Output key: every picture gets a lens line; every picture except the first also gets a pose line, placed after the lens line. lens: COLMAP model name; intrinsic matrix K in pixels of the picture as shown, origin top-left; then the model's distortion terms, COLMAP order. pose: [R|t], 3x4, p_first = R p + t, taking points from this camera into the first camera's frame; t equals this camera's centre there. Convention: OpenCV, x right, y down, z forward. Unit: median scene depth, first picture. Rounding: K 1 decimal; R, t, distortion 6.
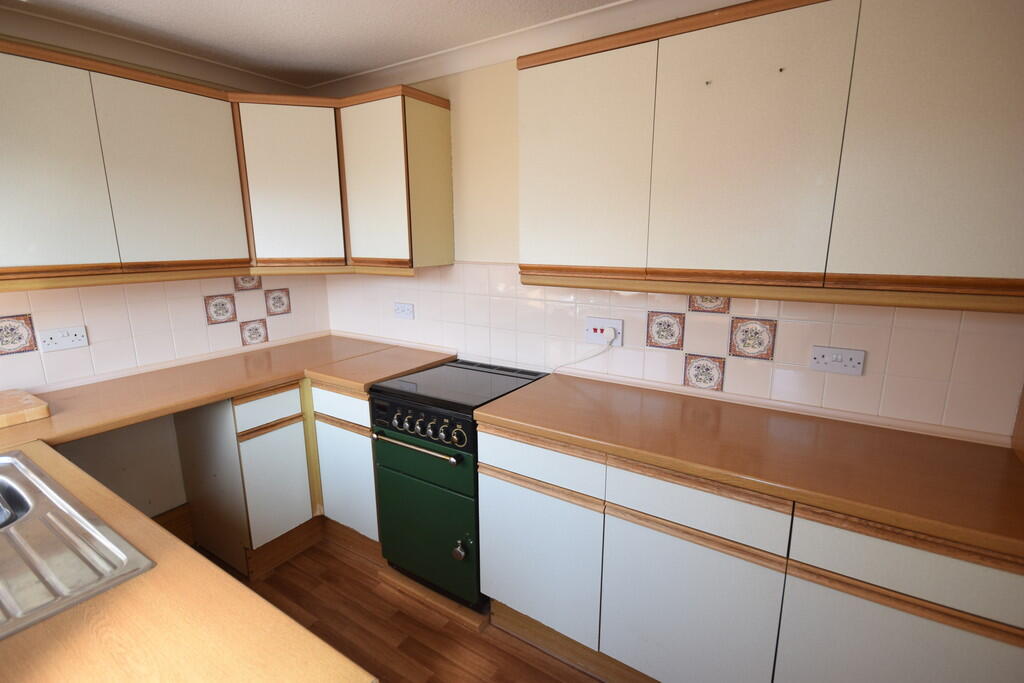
lens RADIAL K [[478.8, 0, 510.2], [0, 478.8, 339.2], [0, 0, 1]] dist [-0.000942, -0.000541]
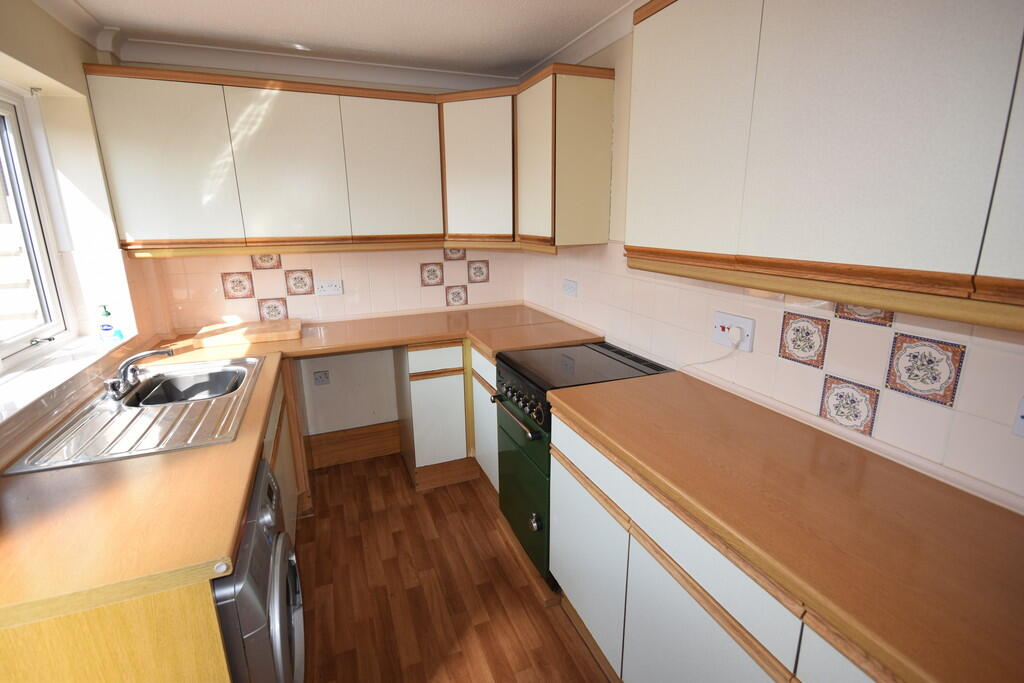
lens RADIAL K [[474.8, 0, 513.0], [0, 474.8, 339.7], [0, 0, 1]] dist [-0.004454, -0.001268]
pose [[0.822790, 0.139136, -0.551052, 0.339265], [-0.110969, 0.990239, 0.084336, -0.028829], [0.557407, -0.008241, 0.830198, 0.118615]]
